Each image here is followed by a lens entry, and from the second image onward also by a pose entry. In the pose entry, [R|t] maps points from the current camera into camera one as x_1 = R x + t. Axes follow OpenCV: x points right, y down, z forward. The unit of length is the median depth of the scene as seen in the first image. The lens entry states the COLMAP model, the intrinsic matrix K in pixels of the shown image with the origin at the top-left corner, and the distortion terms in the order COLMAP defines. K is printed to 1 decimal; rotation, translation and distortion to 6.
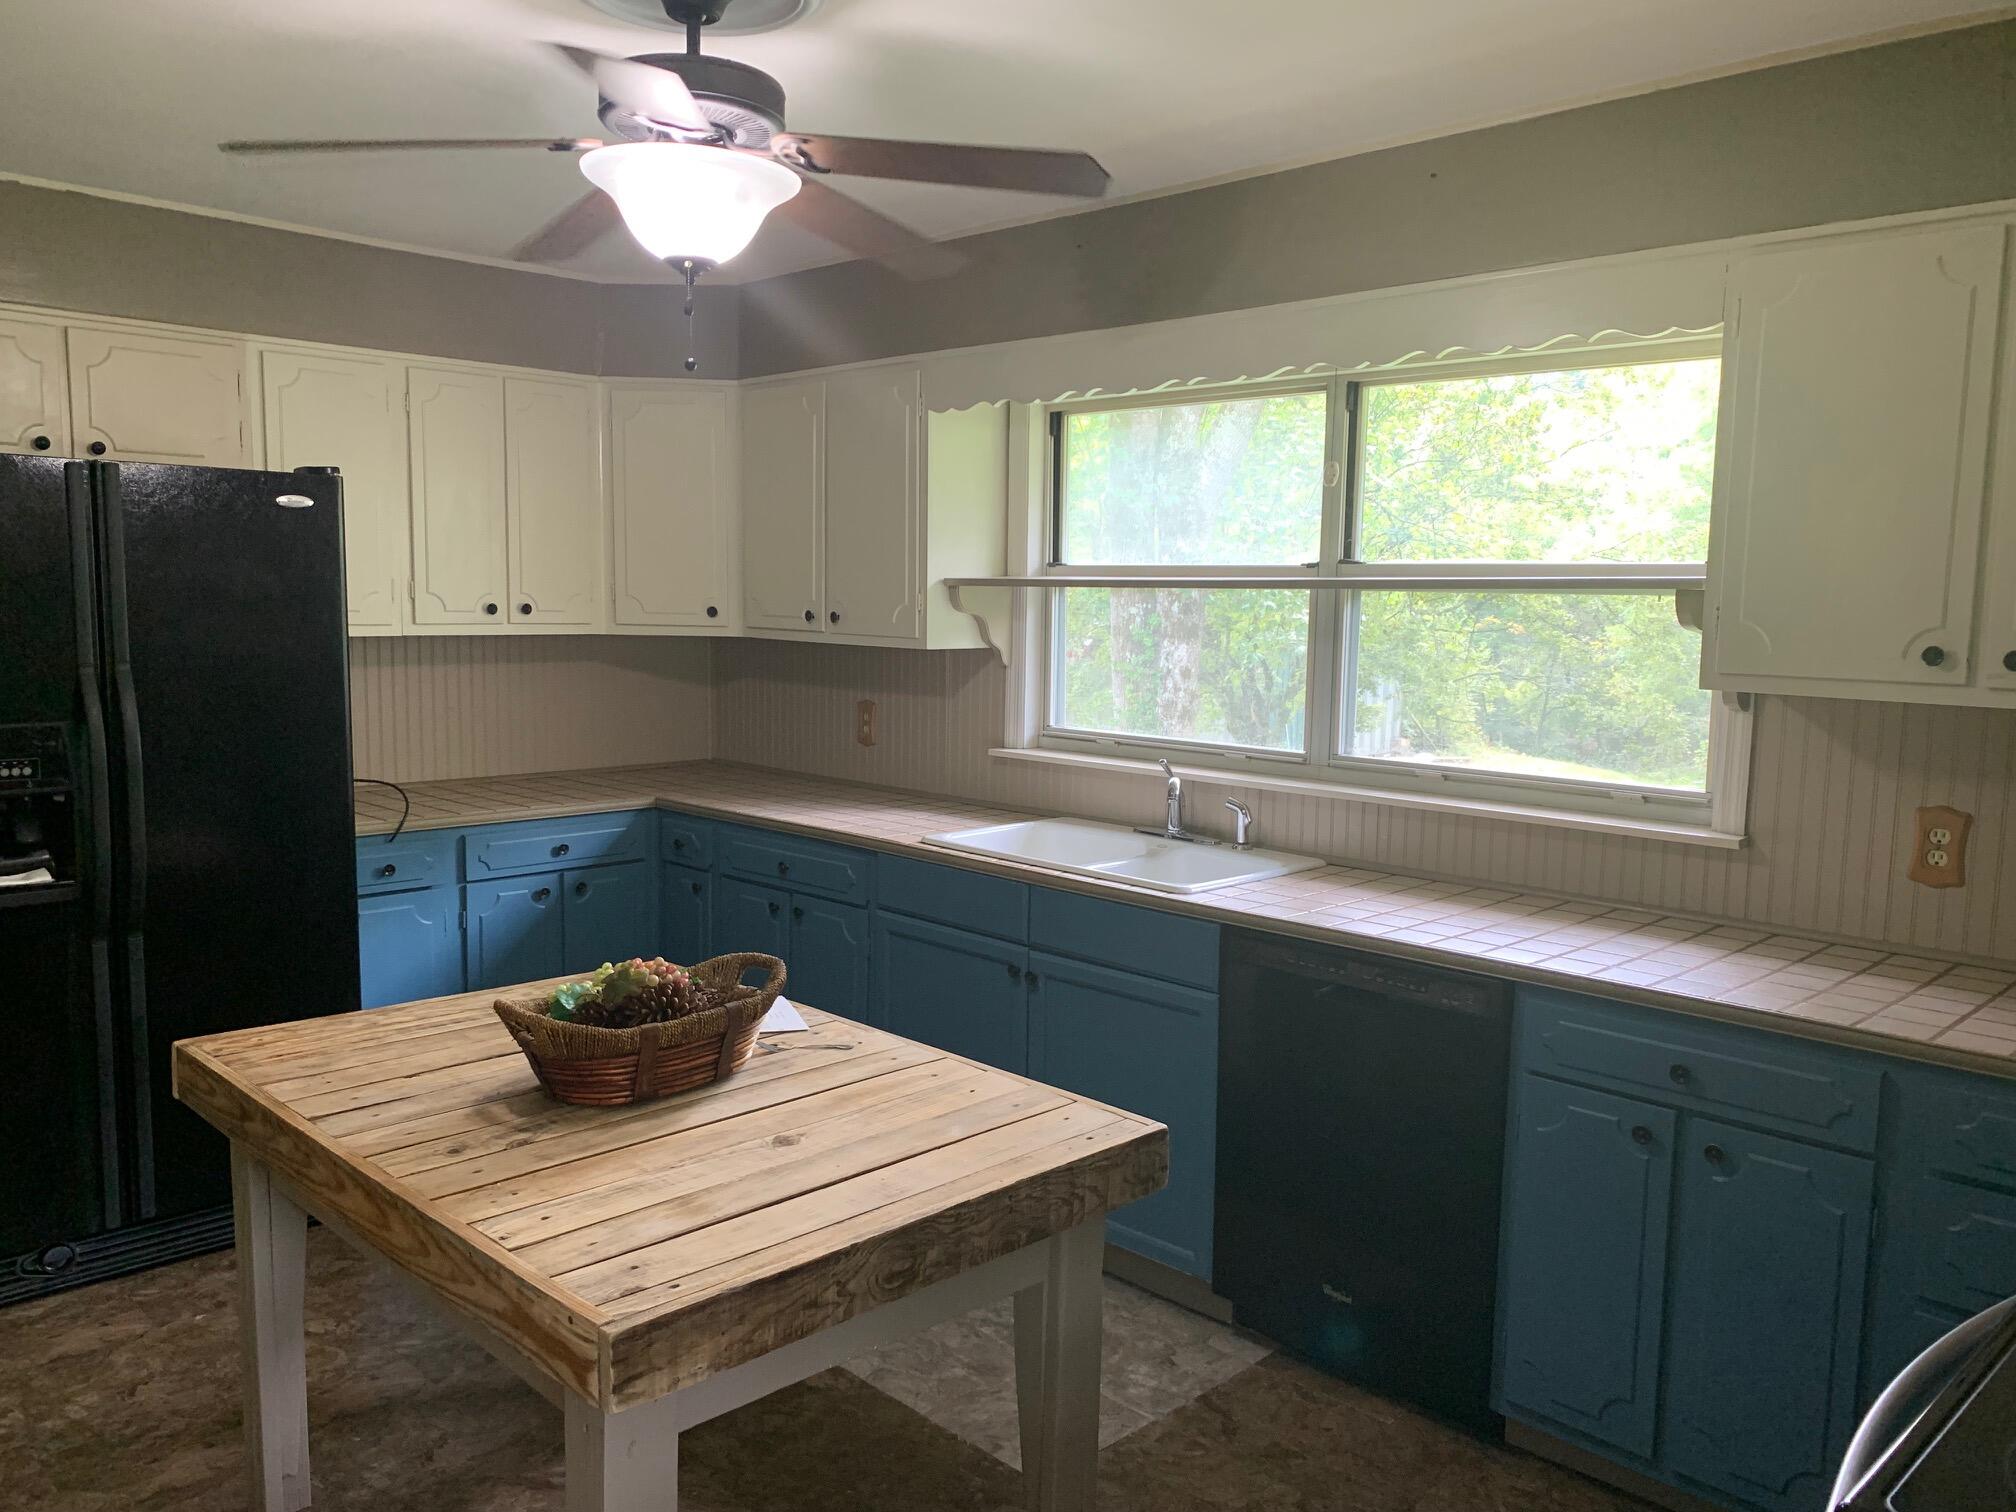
lens RADIAL K [[1537.1, 0, 990.4], [0, 1537.1, 768.8], [0, 0, 1]] dist [0.050160, -0.067912]
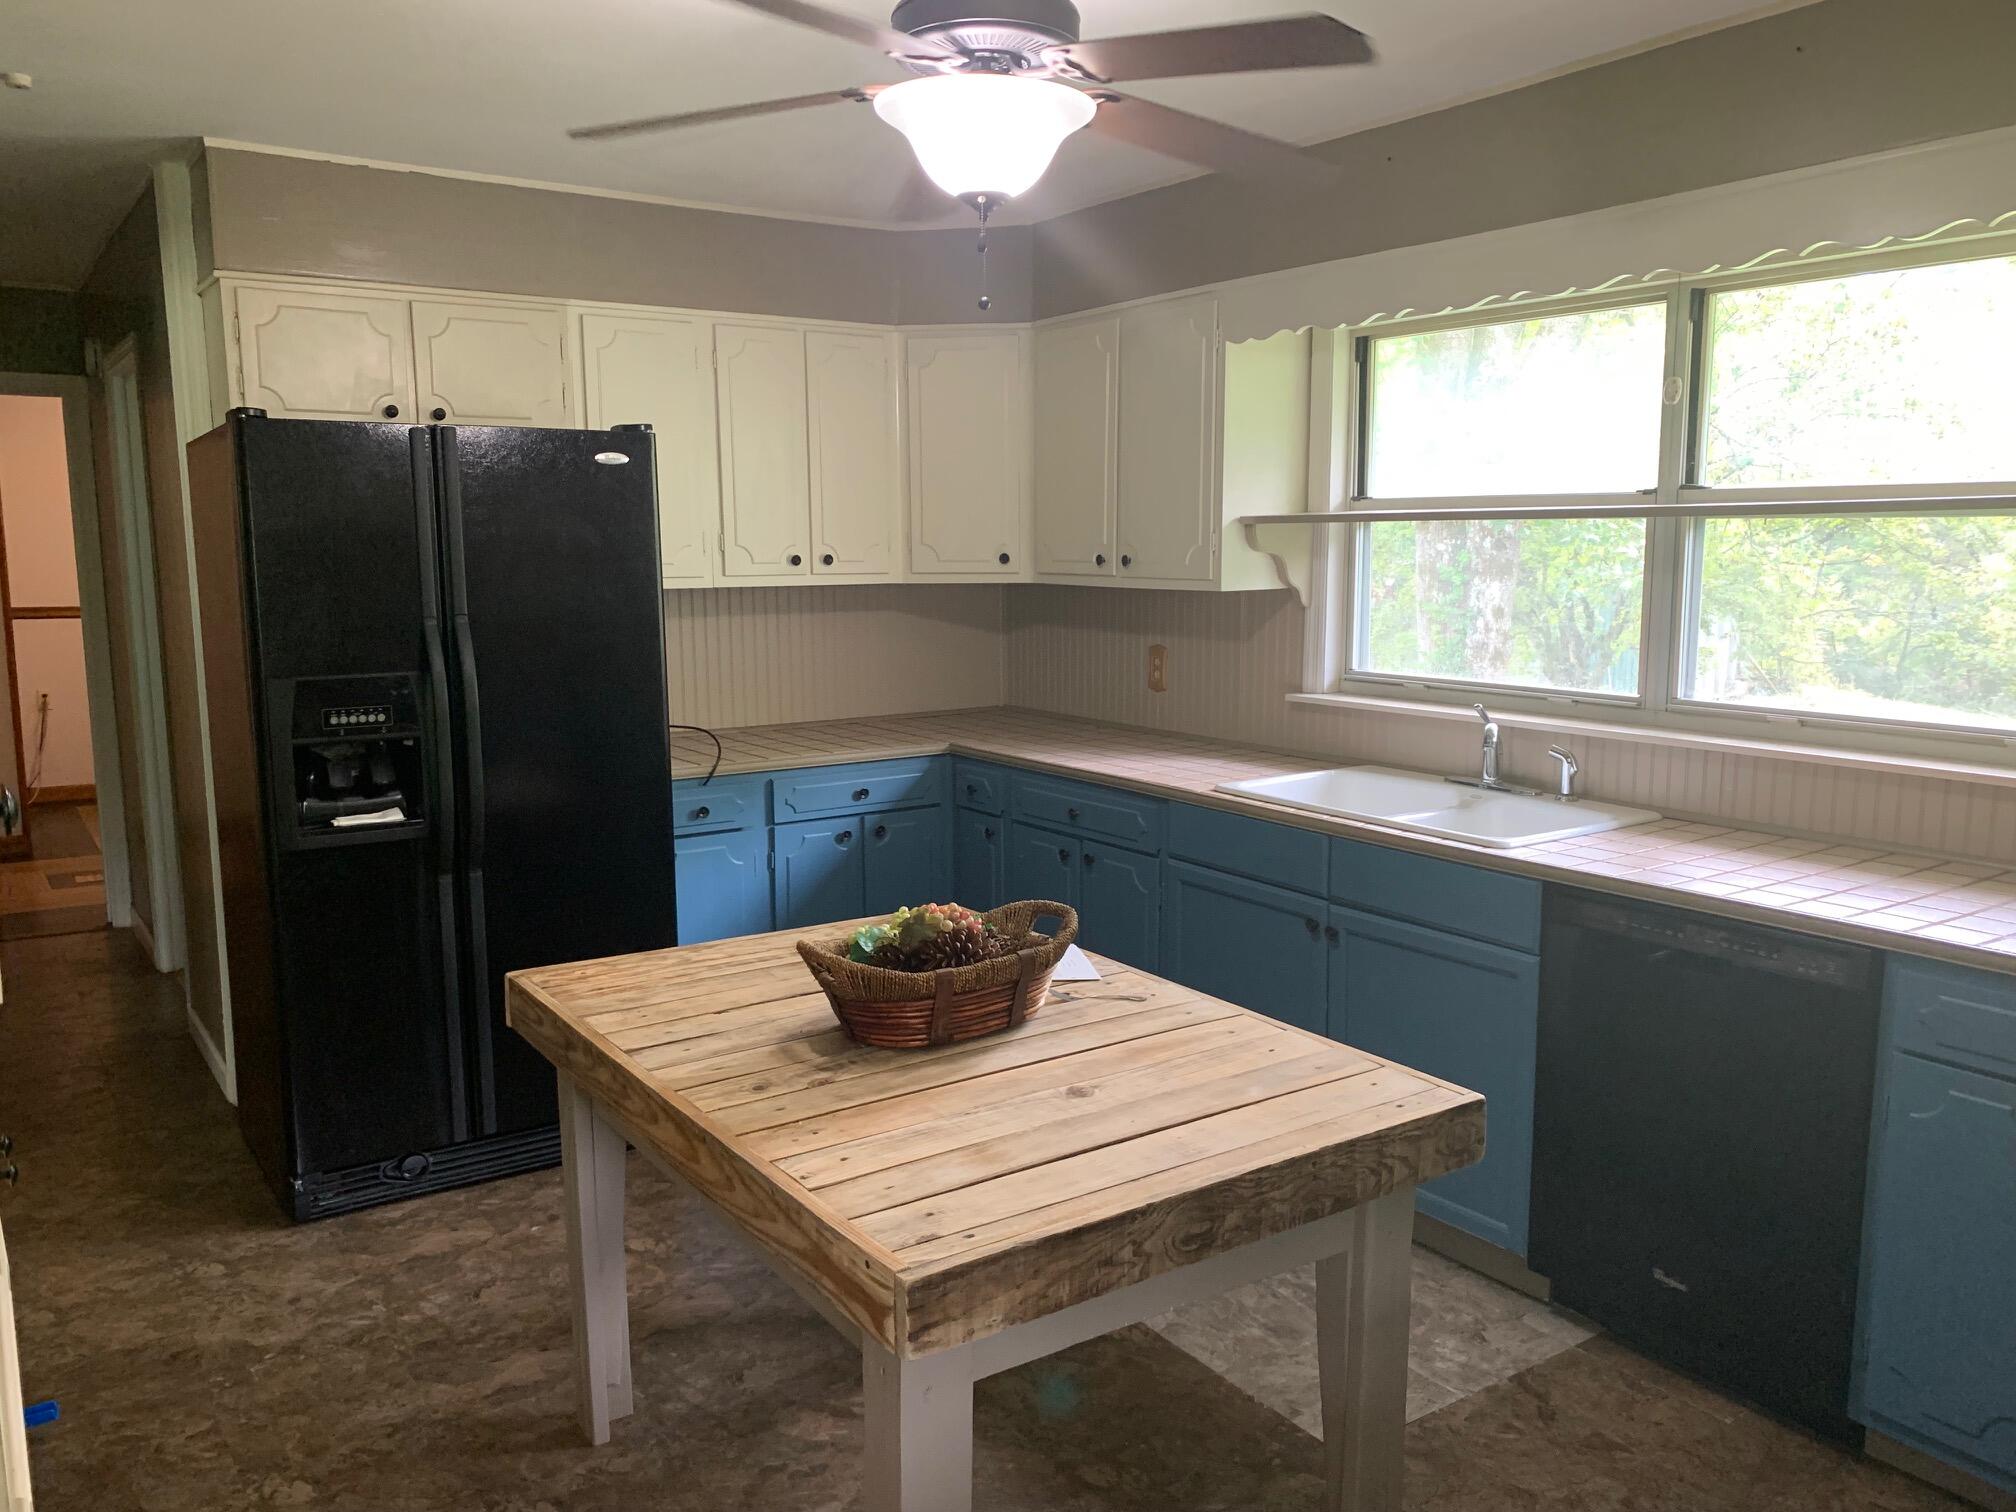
lens RADIAL K [[1537.1, 0, 990.4], [0, 1537.1, 768.8], [0, 0, 1]] dist [0.050160, -0.067912]
pose [[0.982356, 0.005208, -0.186947, -0.004150], [0.001328, 0.999393, 0.034817, 0.000270], [0.187015, -0.034451, 0.981753, 0.022904]]
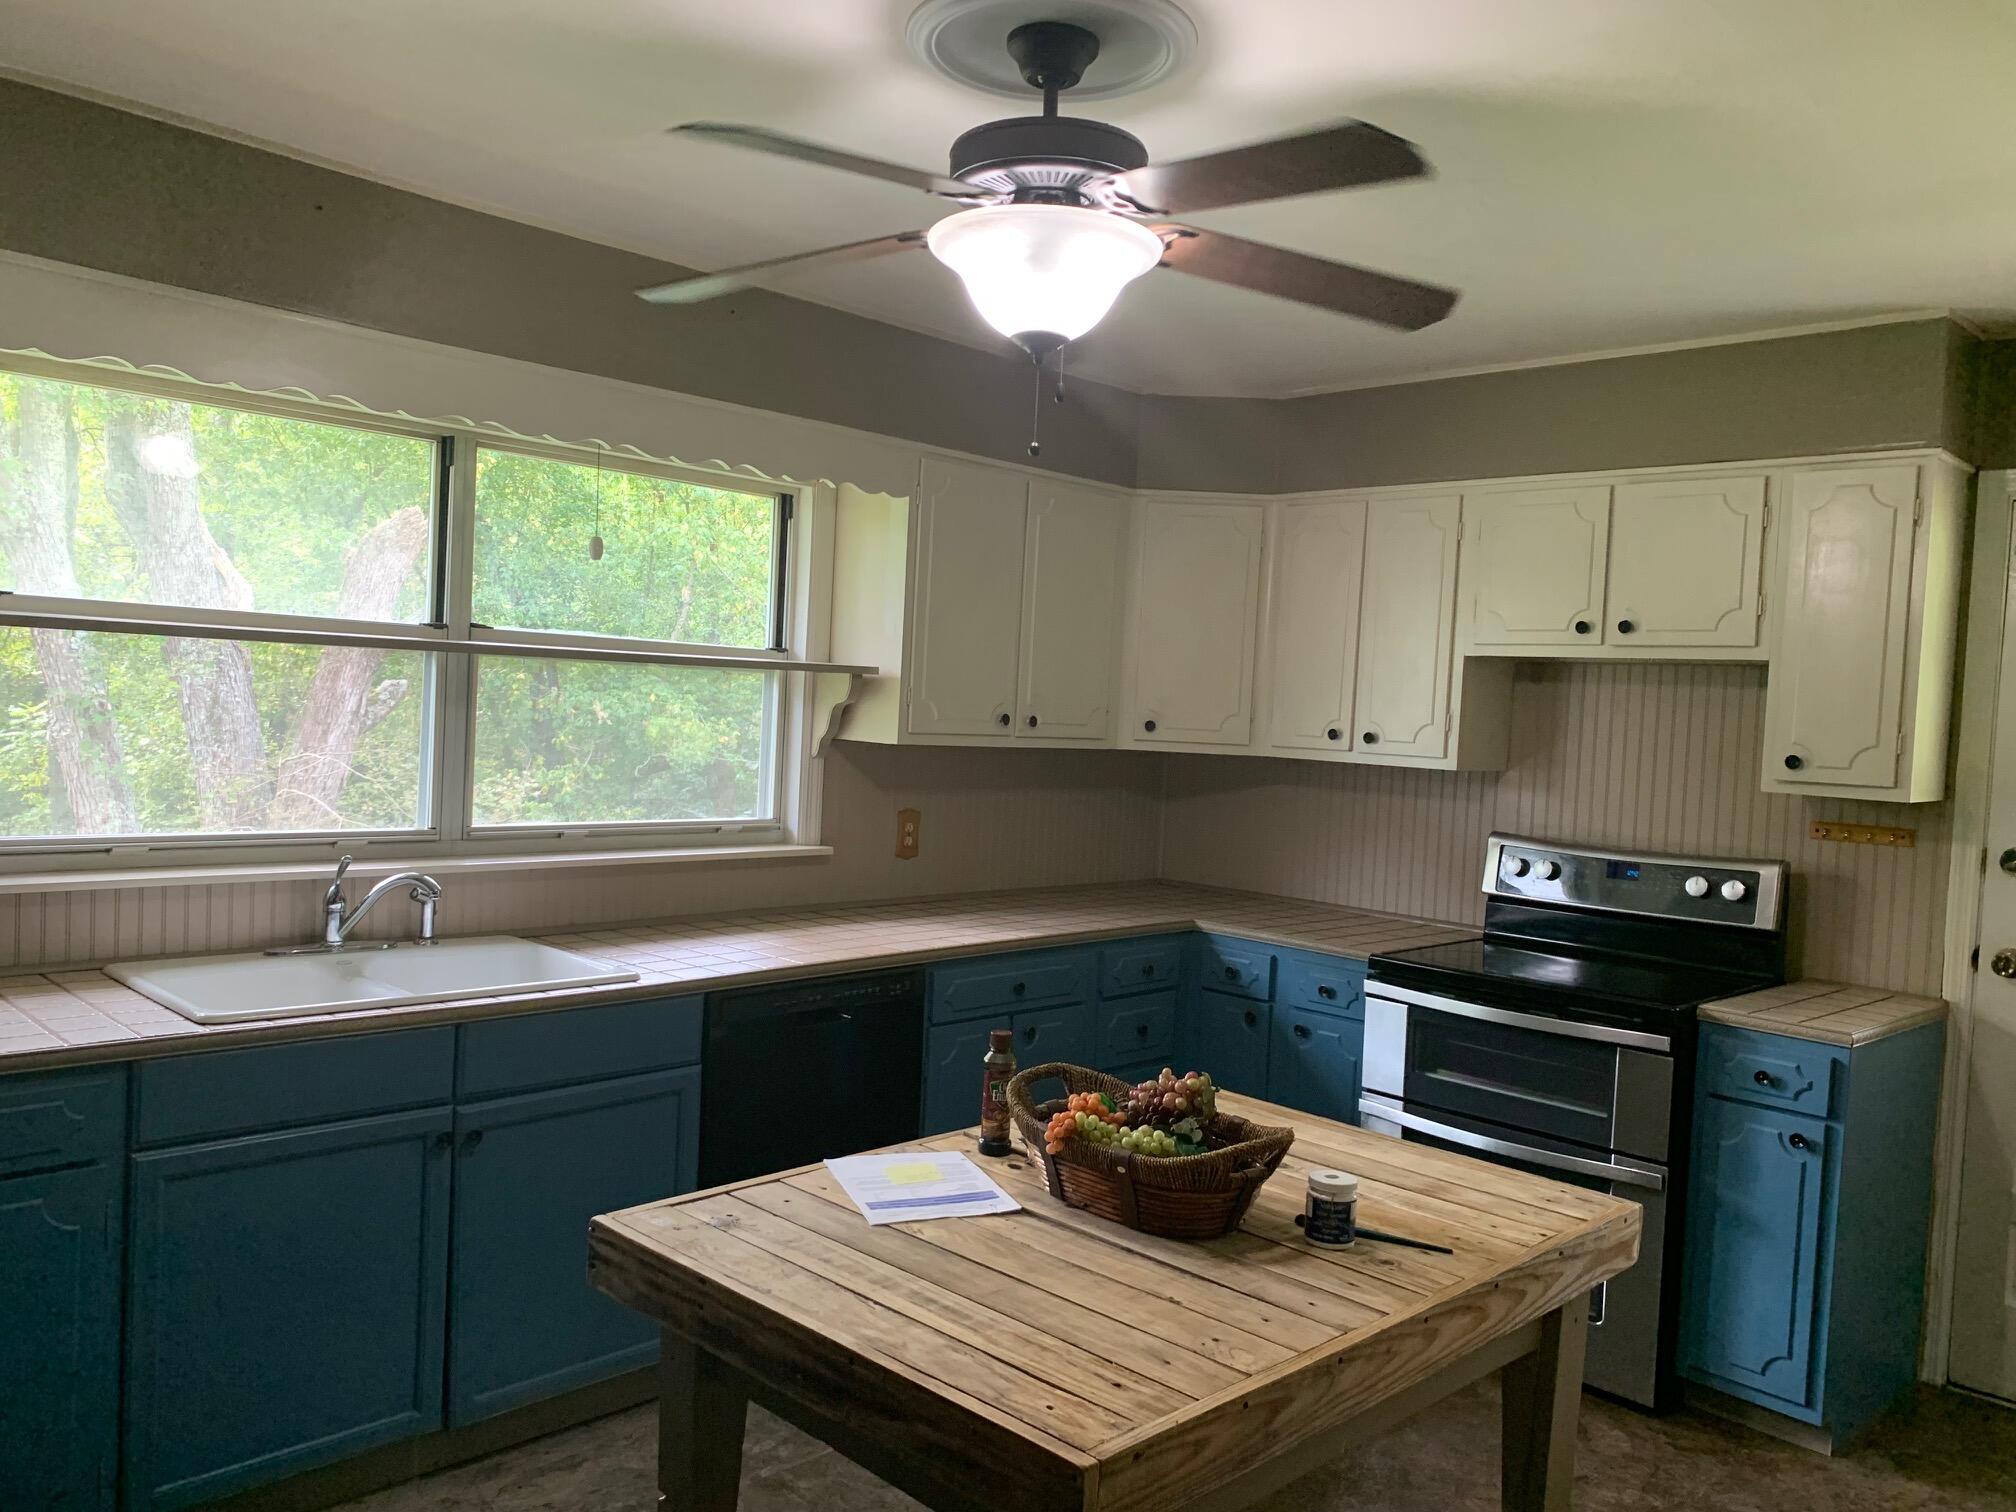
lens RADIAL K [[1537.2, 0, 1008.0], [0, 1537.2, 756.0], [0, 0, 1]] dist [0.007364, -0.002984]
pose [[-0.011527, -0.059498, 0.998162, -0.969379], [0.060518, 0.996357, 0.060089, -0.118894], [-0.998101, 0.061099, -0.007885, 0.891688]]
